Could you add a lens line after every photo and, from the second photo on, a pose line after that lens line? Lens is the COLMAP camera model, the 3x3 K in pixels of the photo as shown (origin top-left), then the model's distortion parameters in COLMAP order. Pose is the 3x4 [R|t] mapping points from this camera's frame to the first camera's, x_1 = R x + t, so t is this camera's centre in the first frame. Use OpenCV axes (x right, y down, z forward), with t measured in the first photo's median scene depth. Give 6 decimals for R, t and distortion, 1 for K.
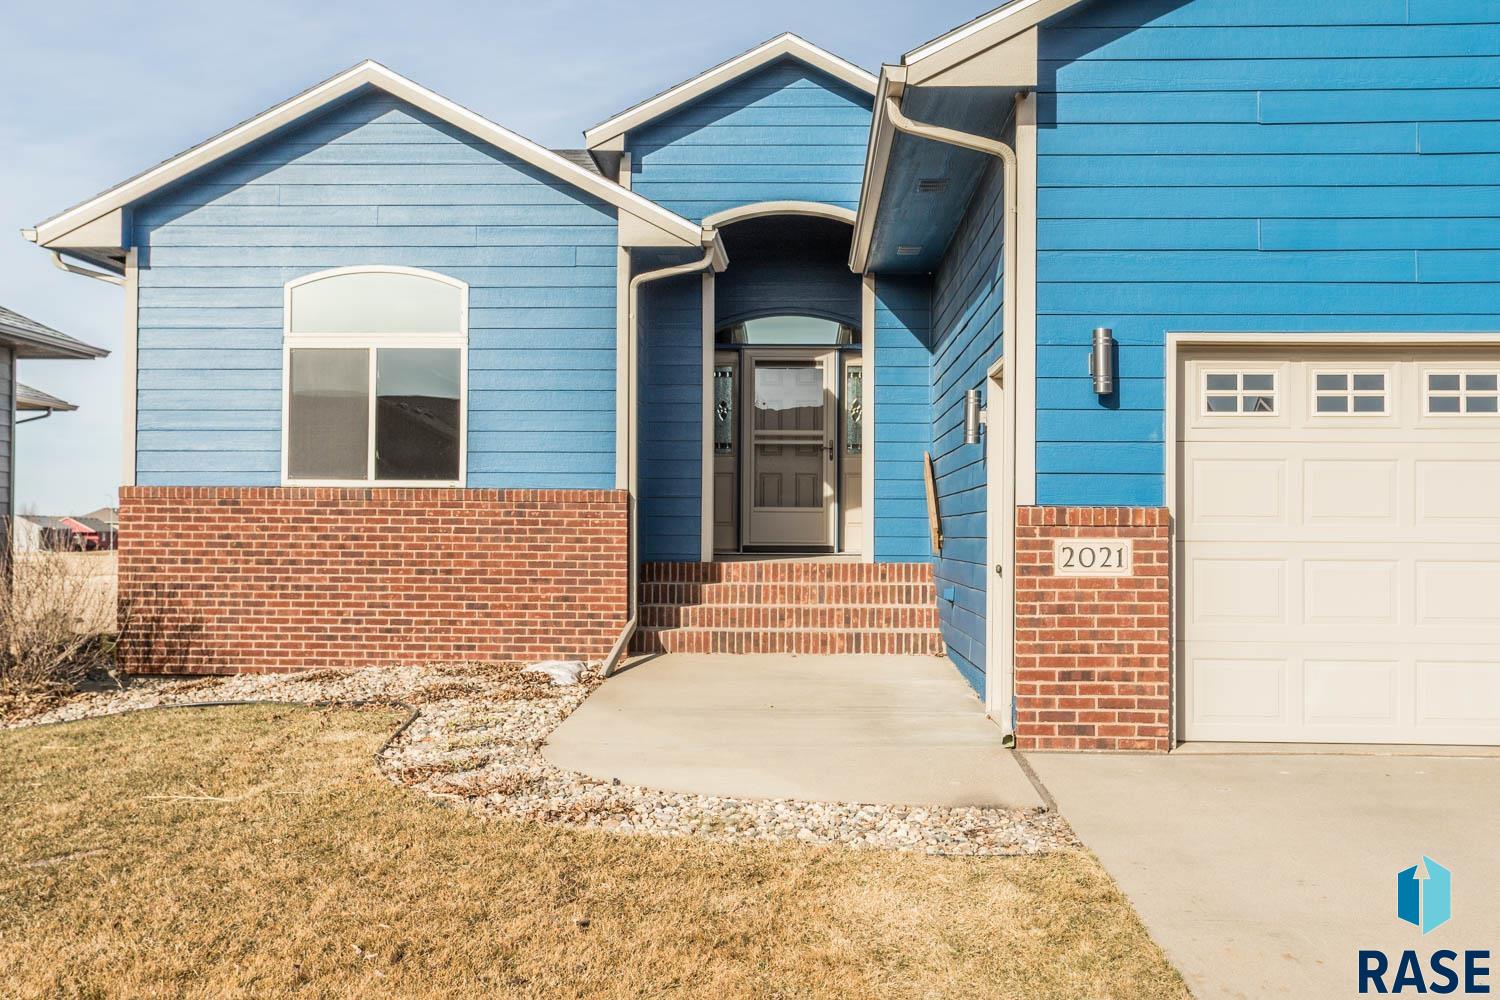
lens RADIAL K [[1664.4, 0, 750.0], [0, 1664.4, 500.0], [0, 0, 1]] dist [0.007826, 0.000578]
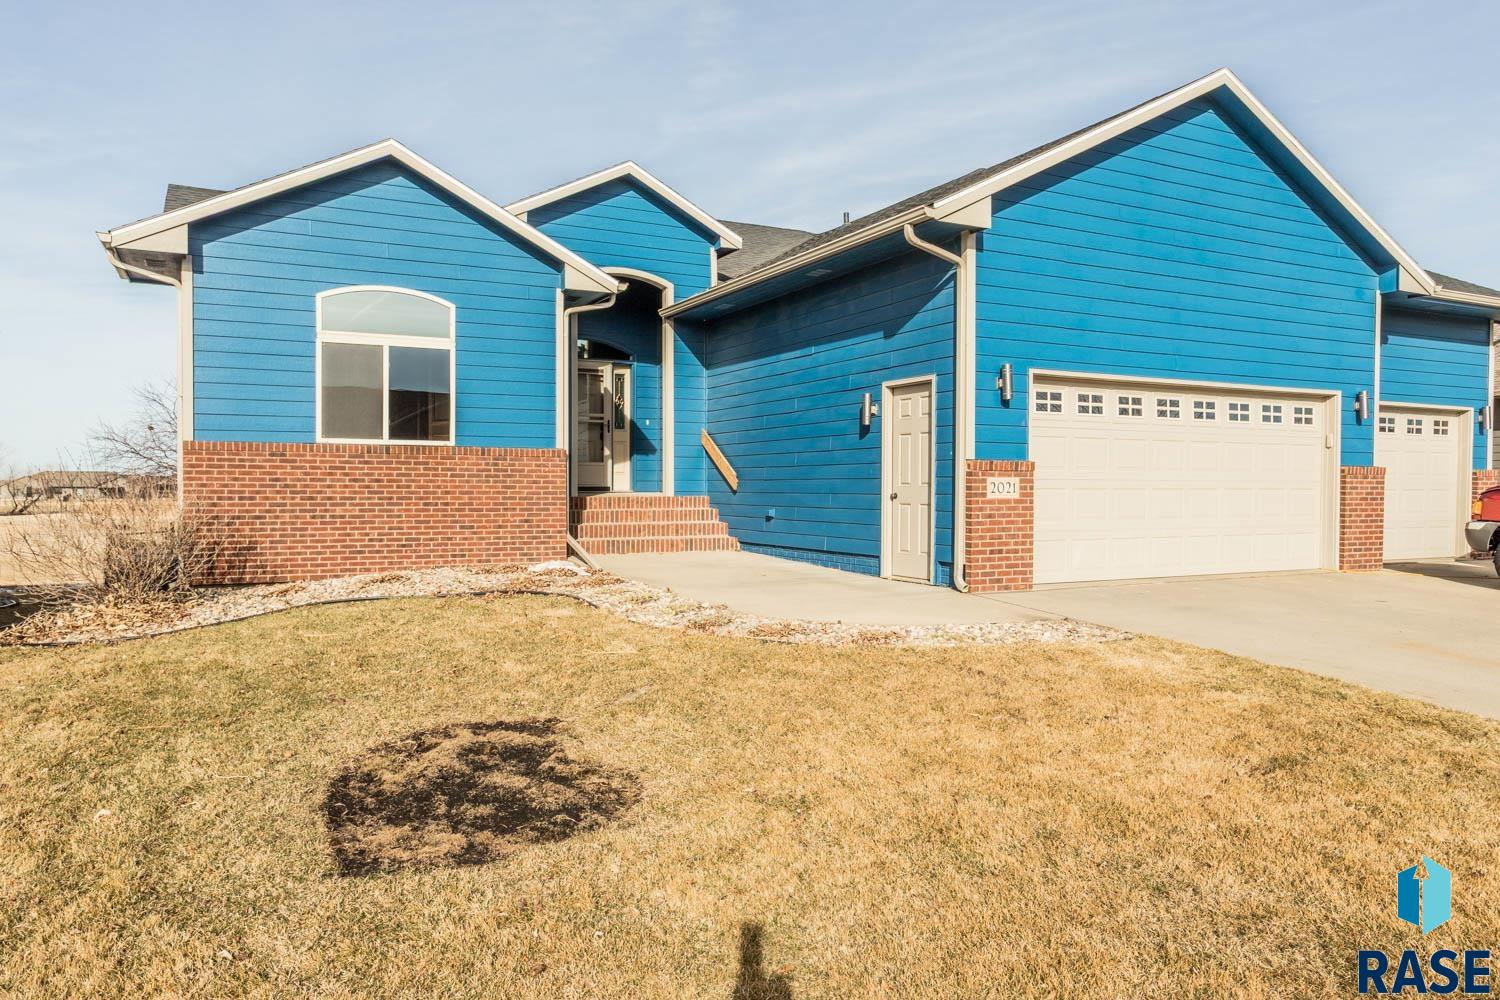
lens RADIAL K [[1037.8, 0, 750.0], [0, 1037.8, 500.0], [0, 0, 1]] dist [-0.003981, 0.000033]
pose [[0.871146, -0.010057, 0.490920, -0.392961], [-0.007480, 0.999402, 0.033748, 0.007223], [-0.490966, -0.033072, 0.870551, 0.084761]]
